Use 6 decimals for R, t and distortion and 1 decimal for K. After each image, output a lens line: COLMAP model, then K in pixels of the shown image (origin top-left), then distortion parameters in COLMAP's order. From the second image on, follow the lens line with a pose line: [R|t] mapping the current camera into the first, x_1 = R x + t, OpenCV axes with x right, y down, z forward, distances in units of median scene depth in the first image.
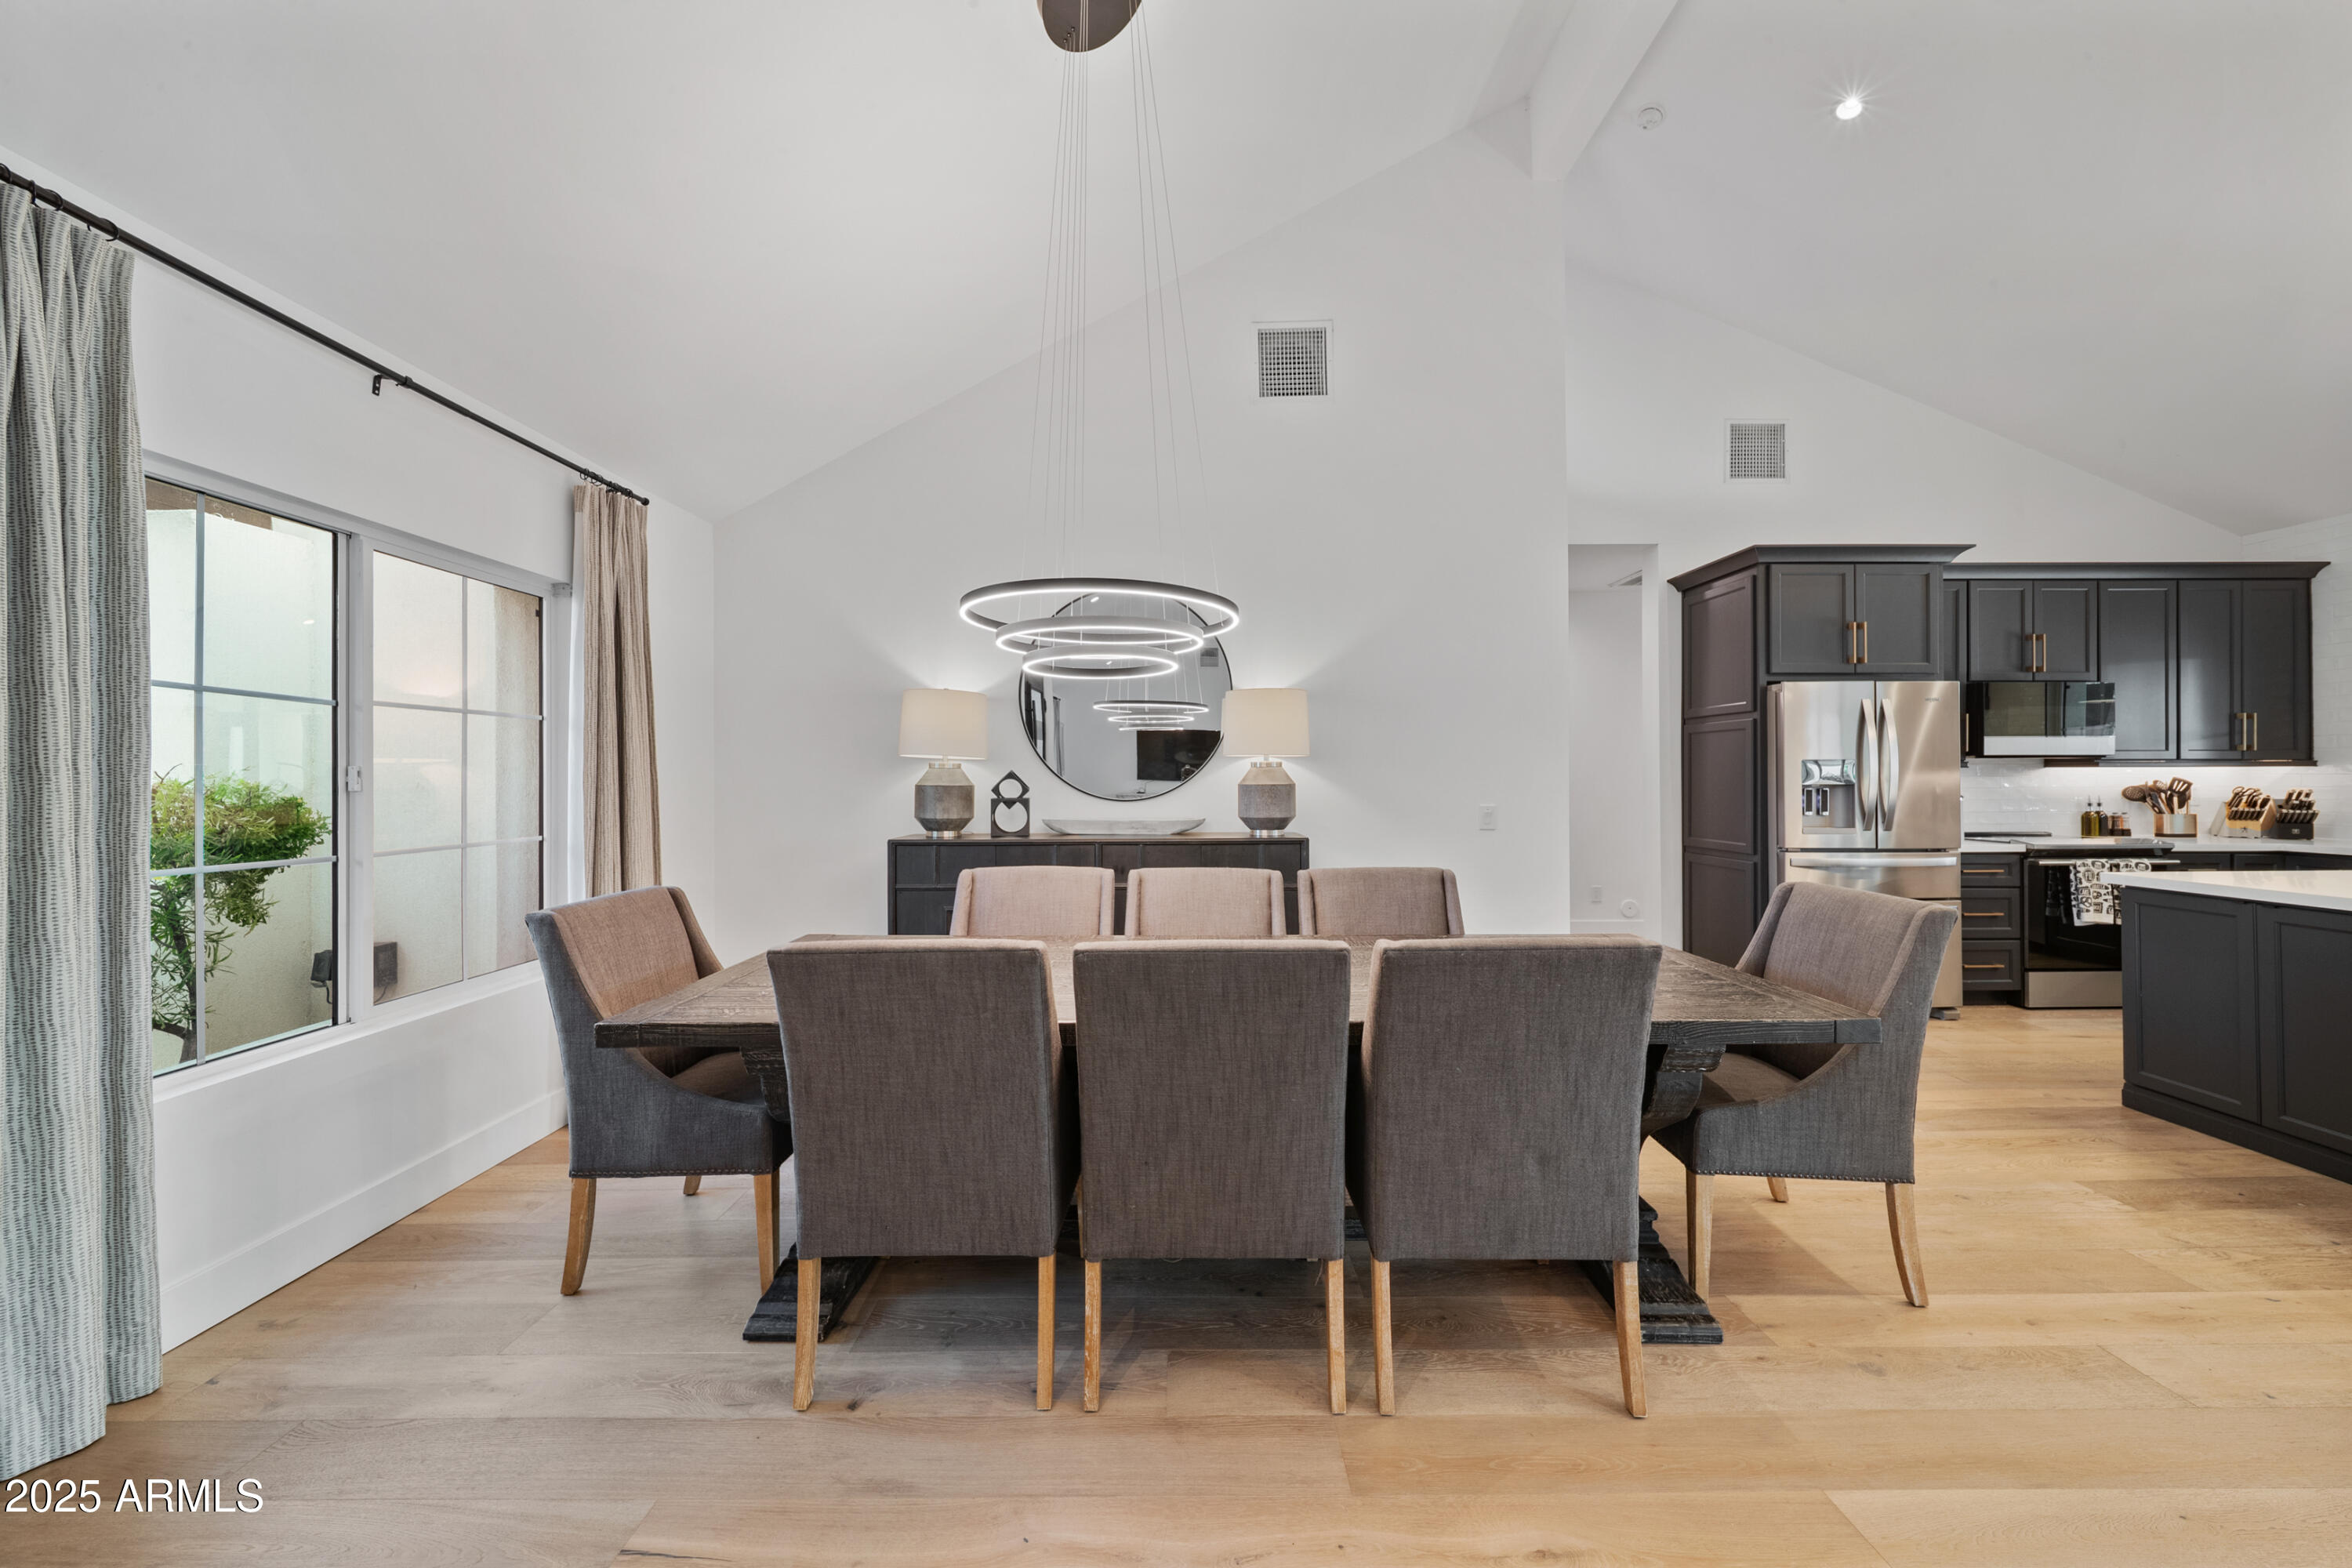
lens RADIAL K [[828.2, 0, 1177.9], [0, 828.2, 788.4], [0, 0, 1]] dist [0.001796, -0.001480]
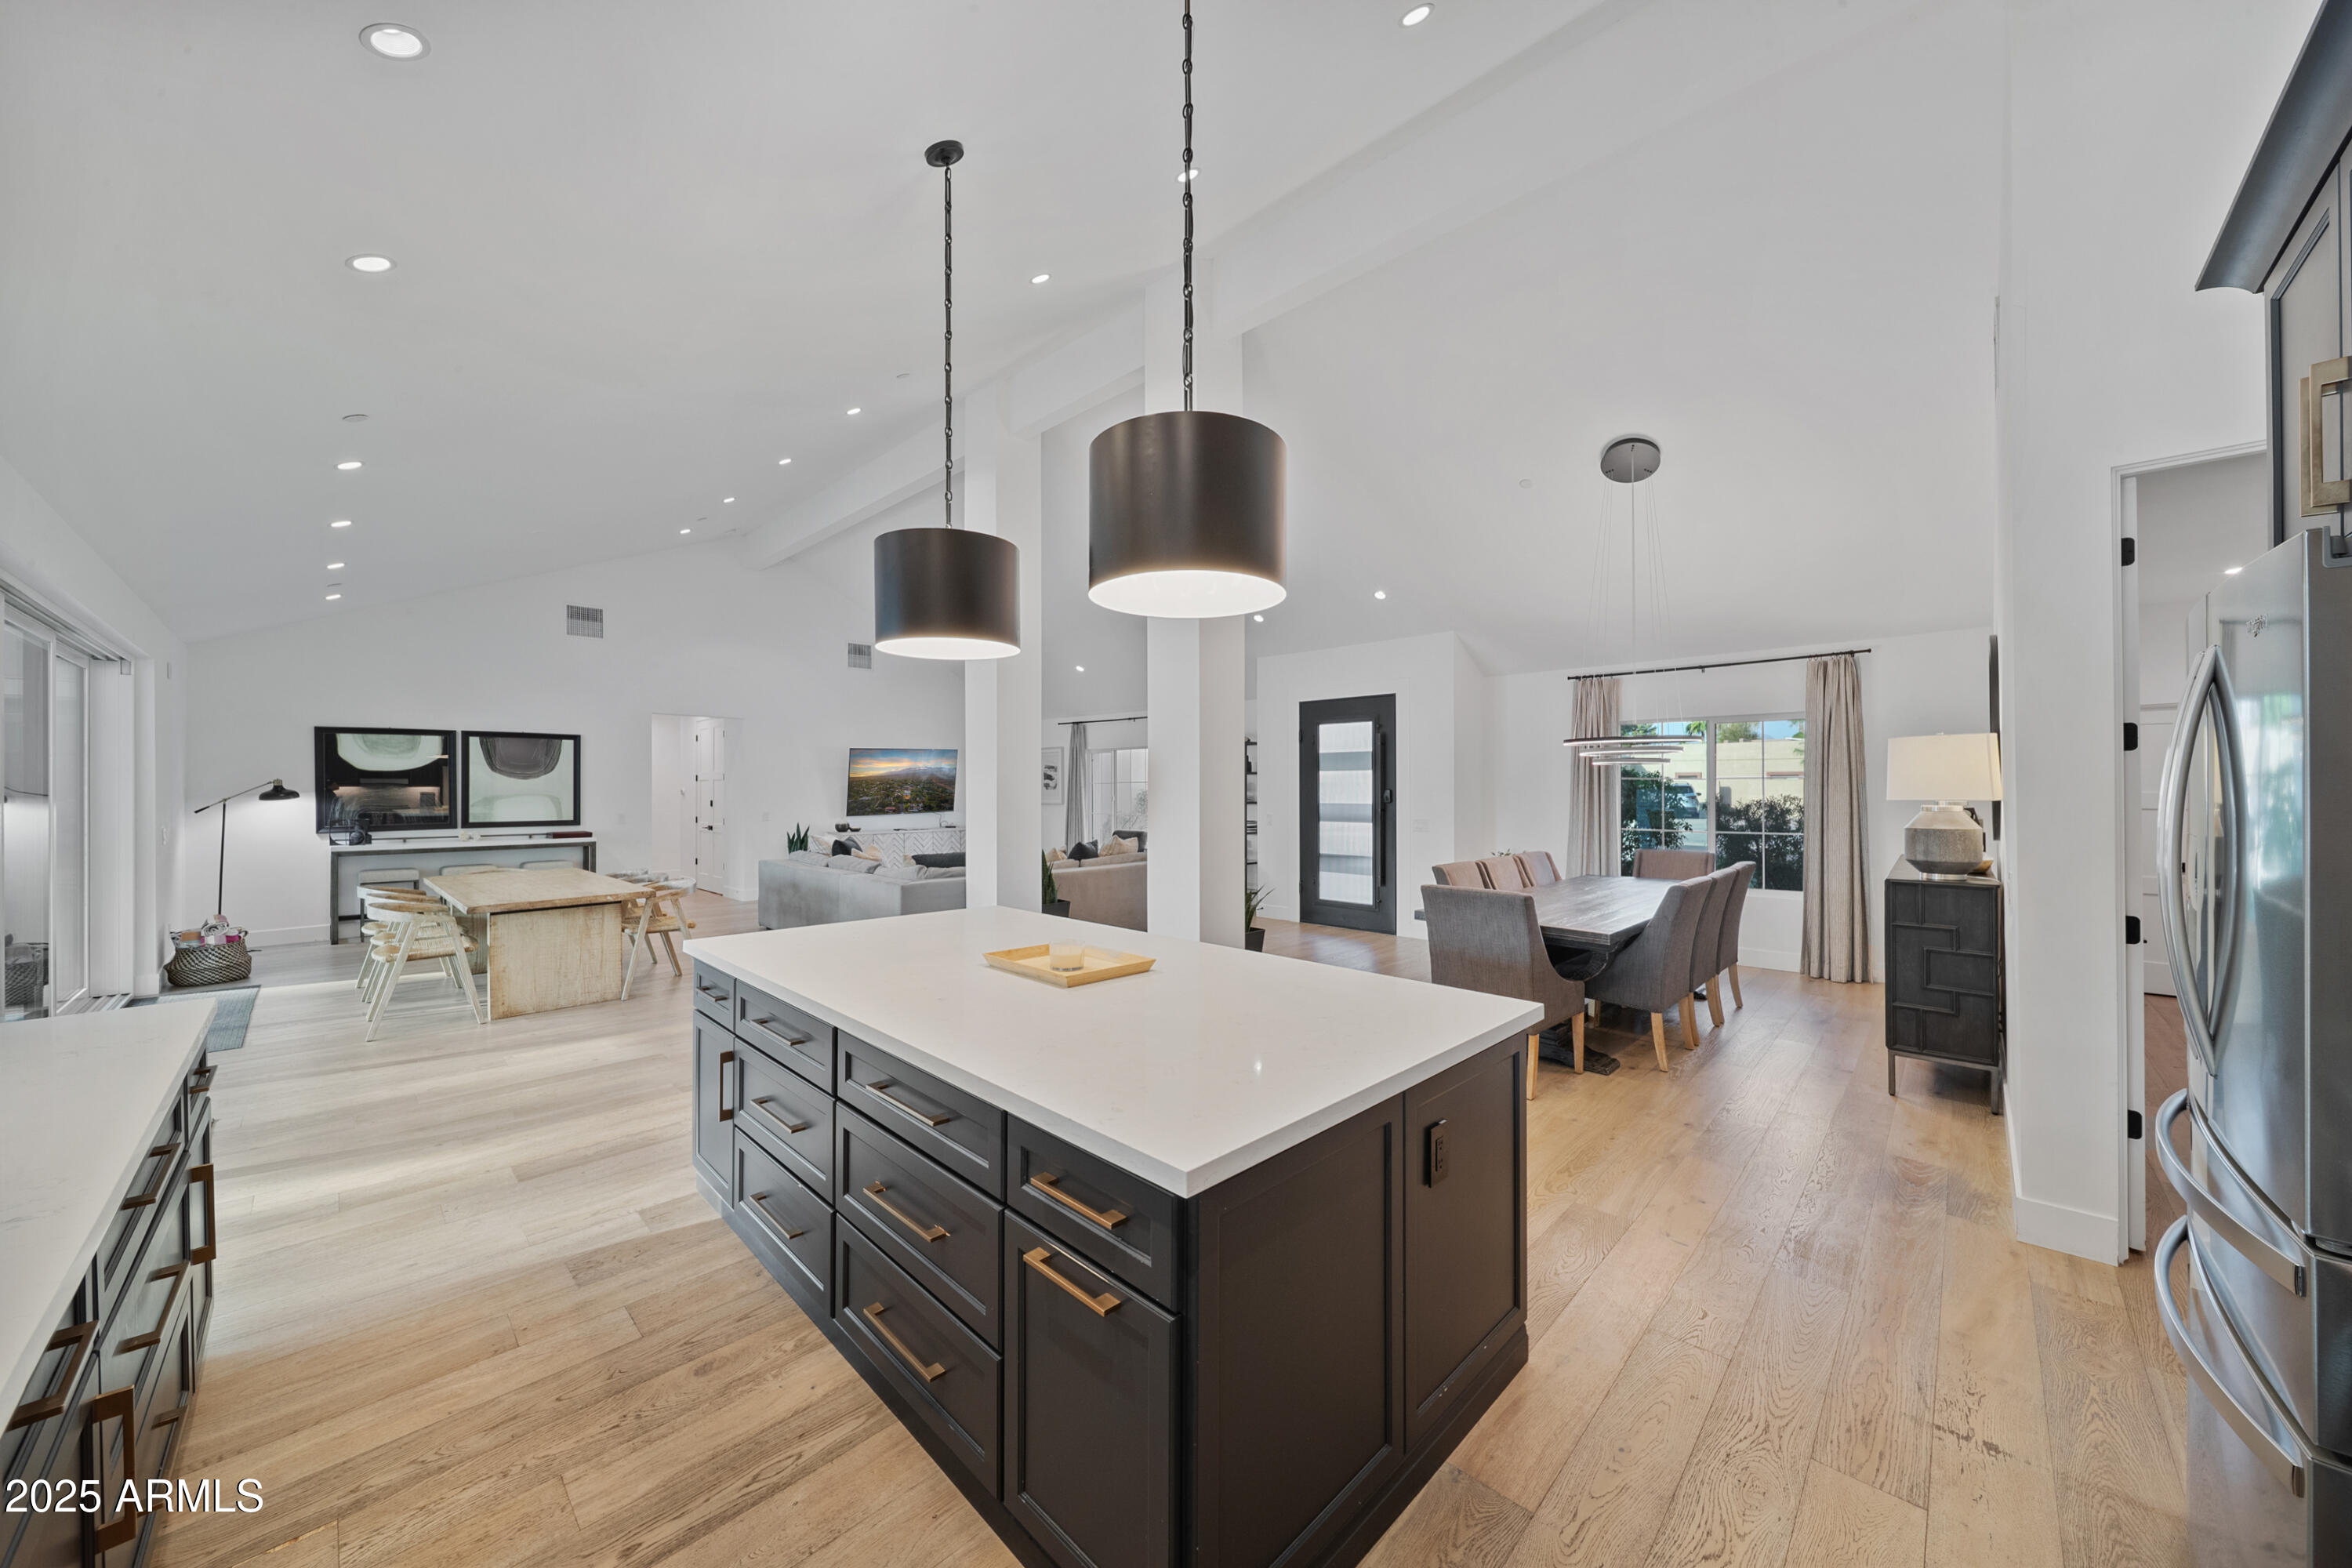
lens RADIAL K [[828.2, 0, 1175.1], [0, 828.2, 785.7], [0, 0, 1]] dist [0.001796, -0.001480]
pose [[-0.683055, 0.004791, -0.730351, 1.482084], [0.006302, 0.999980, 0.000666, -0.064144], [0.730339, -0.004148, -0.683072, 1.005879]]
